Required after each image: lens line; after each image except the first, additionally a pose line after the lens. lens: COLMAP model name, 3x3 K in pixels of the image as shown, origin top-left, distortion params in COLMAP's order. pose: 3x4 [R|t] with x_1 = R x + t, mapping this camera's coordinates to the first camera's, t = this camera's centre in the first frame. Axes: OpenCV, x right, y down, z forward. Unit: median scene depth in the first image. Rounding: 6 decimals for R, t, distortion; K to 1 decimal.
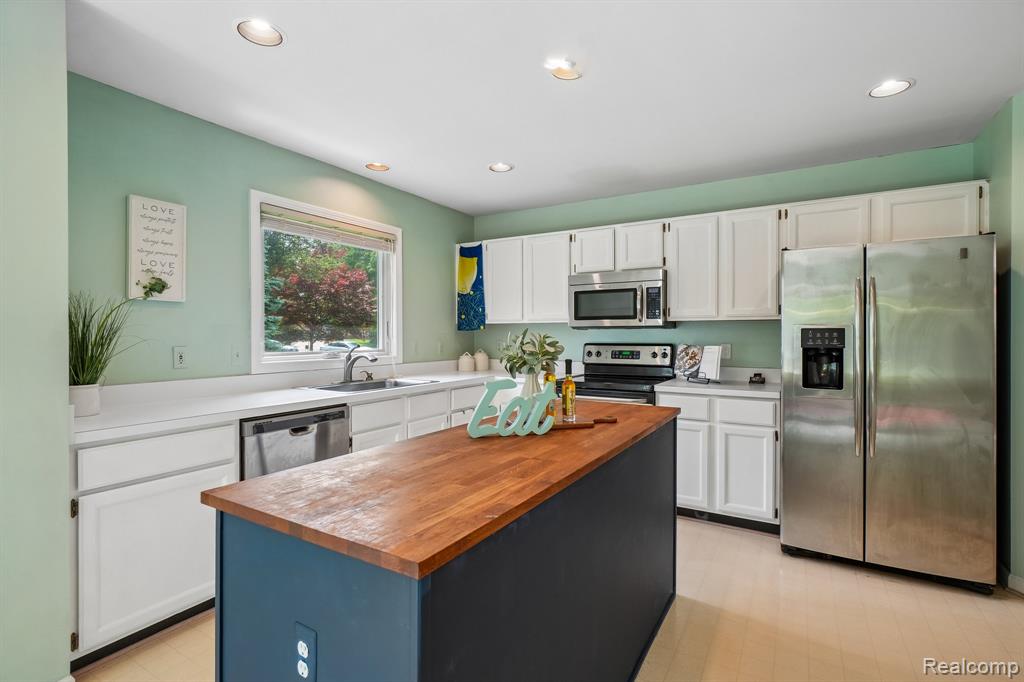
lens RADIAL K [[478.6, 0, 513.9], [0, 478.6, 335.1], [0, 0, 1]] dist [-0.015418, 0.000898]
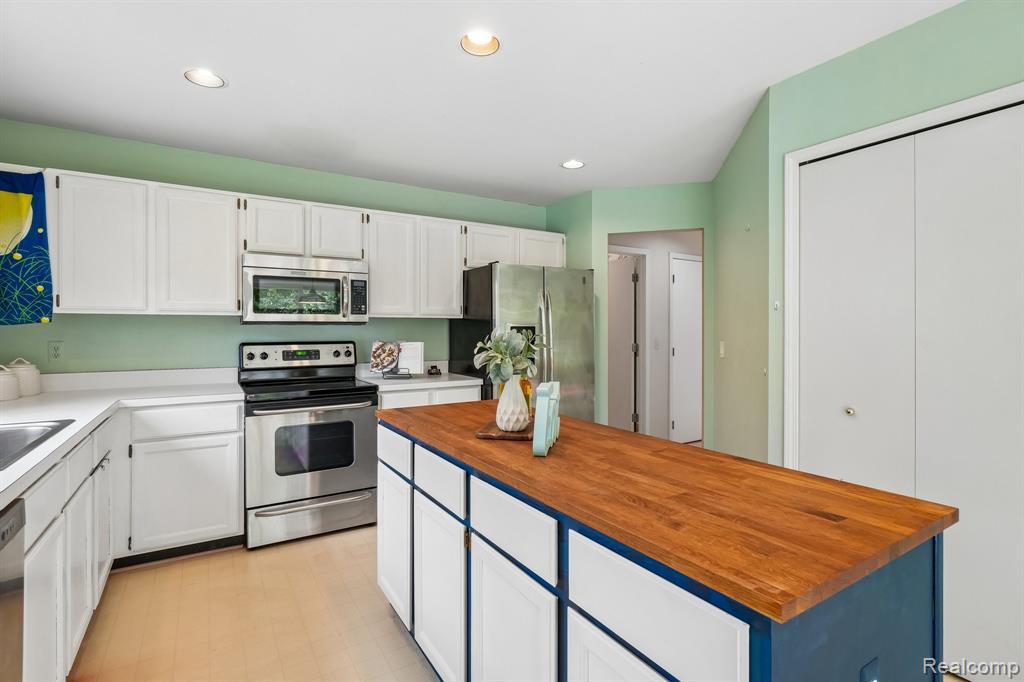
lens RADIAL K [[478.6, 0, 510.6], [0, 478.6, 333.2], [0, 0, 1]] dist [-0.015418, 0.000898]
pose [[0.456742, -0.004637, 0.889587, -0.367923], [0.002667, 0.999989, 0.003843, -0.000250], [-0.889595, 0.000618, 0.456750, 0.292778]]
